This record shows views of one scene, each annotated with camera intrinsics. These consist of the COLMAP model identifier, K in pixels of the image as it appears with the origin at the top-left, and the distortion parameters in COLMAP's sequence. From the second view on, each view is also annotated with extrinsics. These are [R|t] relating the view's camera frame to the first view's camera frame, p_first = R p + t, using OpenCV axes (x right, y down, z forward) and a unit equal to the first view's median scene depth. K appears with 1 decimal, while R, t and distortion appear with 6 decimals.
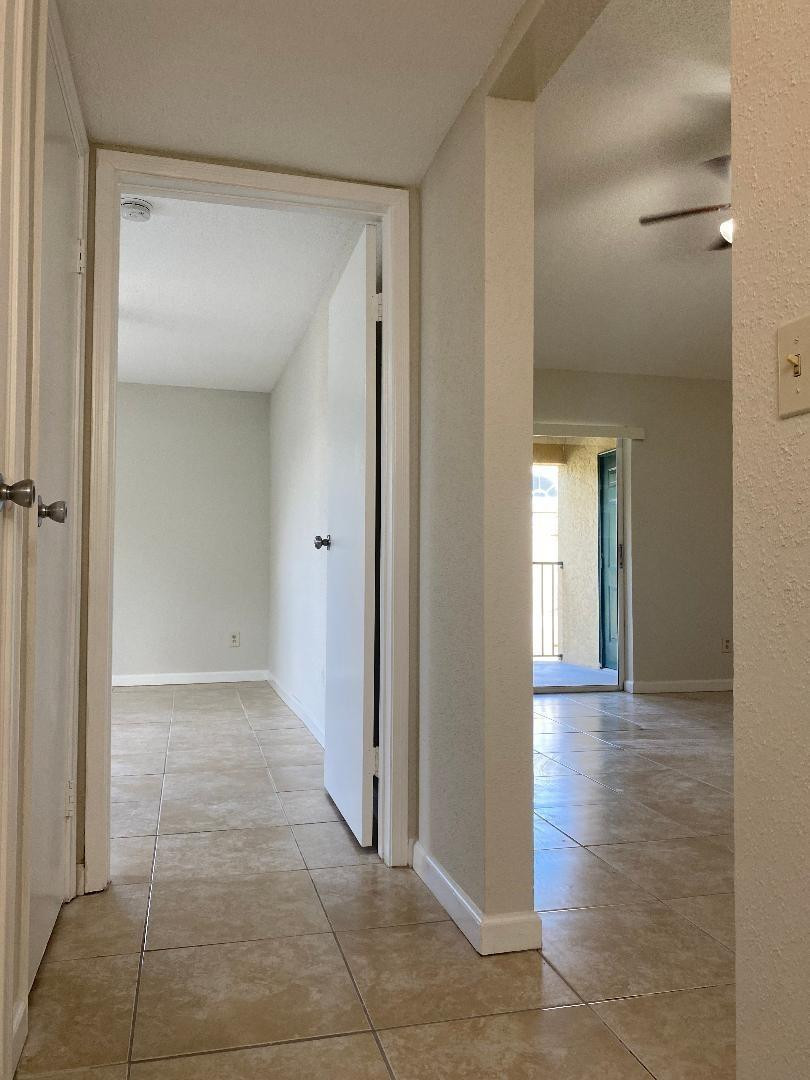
lens RADIAL K [[830.3, 0, 404.2], [0, 830.3, 541.6], [0, 0, 1]] dist [0.009162, -0.018228]
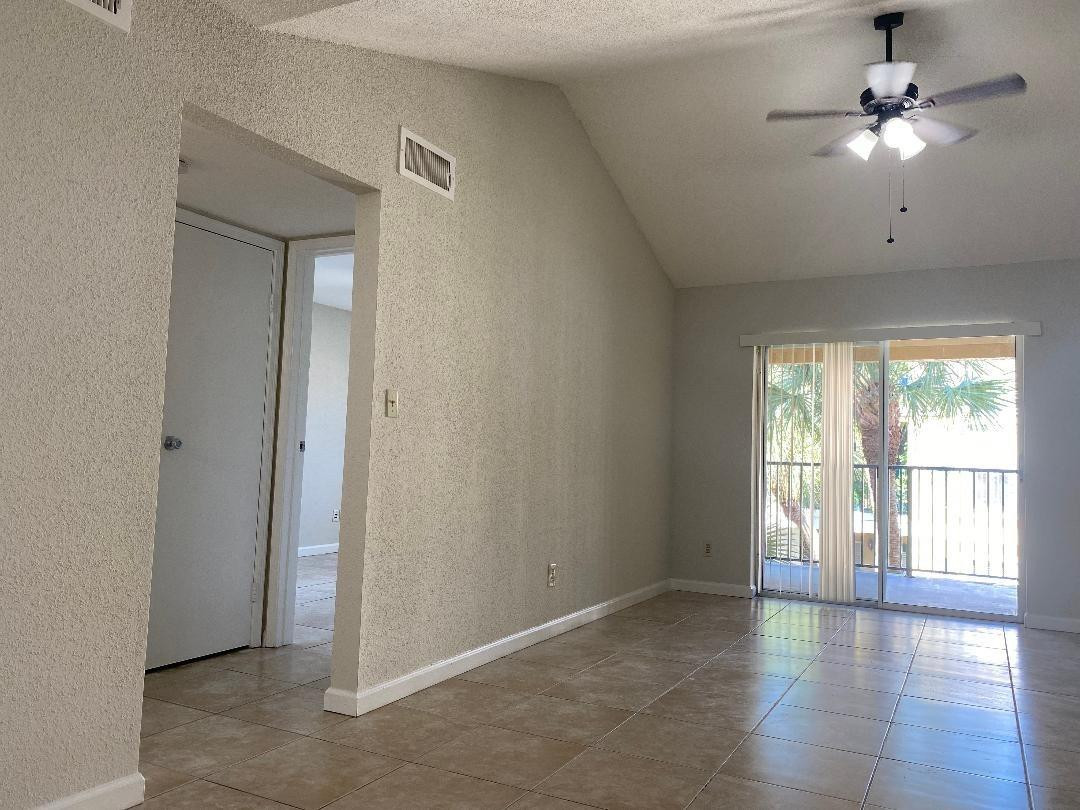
lens RADIAL K [[830.3, 0, 537.9], [0, 830.3, 402.5], [0, 0, 1]] dist [0.009162, -0.018228]
pose [[0.740825, -0.025589, -0.671211, 1.301171], [0.001974, 0.999353, -0.035920, -0.053329], [0.671696, 0.025285, 0.740396, 0.023216]]
